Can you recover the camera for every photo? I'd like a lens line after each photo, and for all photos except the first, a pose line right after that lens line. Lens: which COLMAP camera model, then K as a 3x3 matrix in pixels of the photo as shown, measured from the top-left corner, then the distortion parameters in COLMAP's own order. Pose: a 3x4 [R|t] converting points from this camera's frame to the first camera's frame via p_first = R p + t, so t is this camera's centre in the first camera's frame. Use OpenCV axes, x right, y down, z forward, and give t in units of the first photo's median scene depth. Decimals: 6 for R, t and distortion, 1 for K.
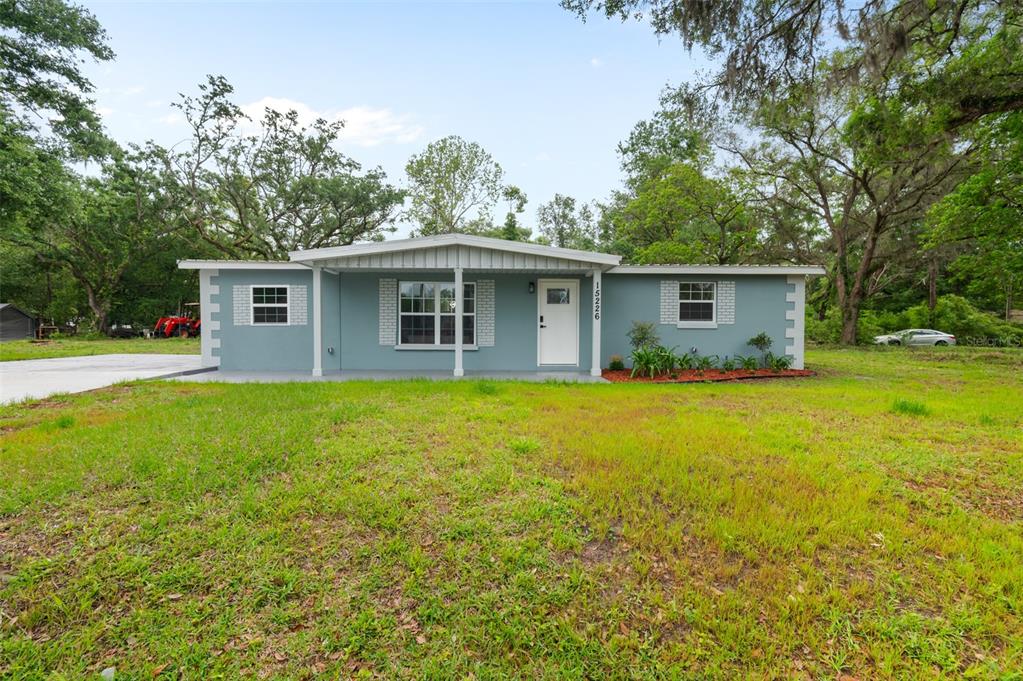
lens RADIAL K [[471.2, 0, 504.7], [0, 471.2, 325.9], [0, 0, 1]] dist [0.004857, 0.000132]
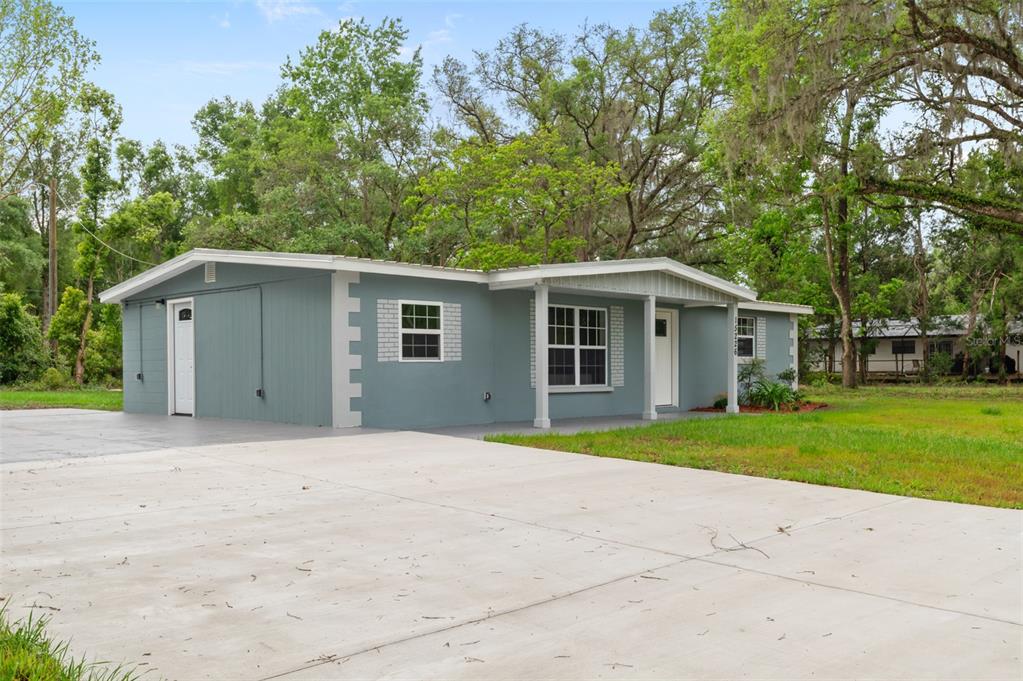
lens RADIAL K [[920.8, 0, 511.1], [0, 920.8, 379.0], [0, 0, 1]] dist [0.000143, -0.004012]
pose [[0.700775, -0.014368, 0.713238, -1.339293], [0.000497, 0.999807, 0.019653, -0.001846], [-0.713382, -0.013418, 0.700647, -0.007674]]
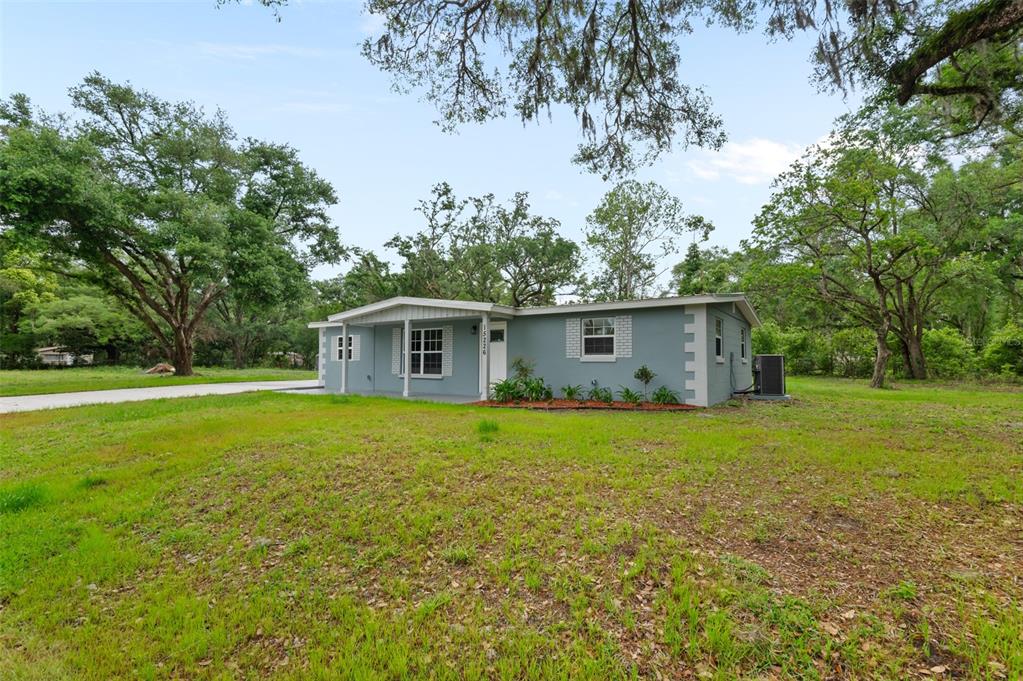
lens RADIAL K [[471.2, 0, 504.7], [0, 471.2, 325.9], [0, 0, 1]] dist [0.004857, 0.000132]
pose [[0.818693, -0.047667, -0.572250, 0.853613], [0.003906, 0.996988, -0.077458, 0.006170], [0.574219, 0.061179, 0.816413, 0.006997]]
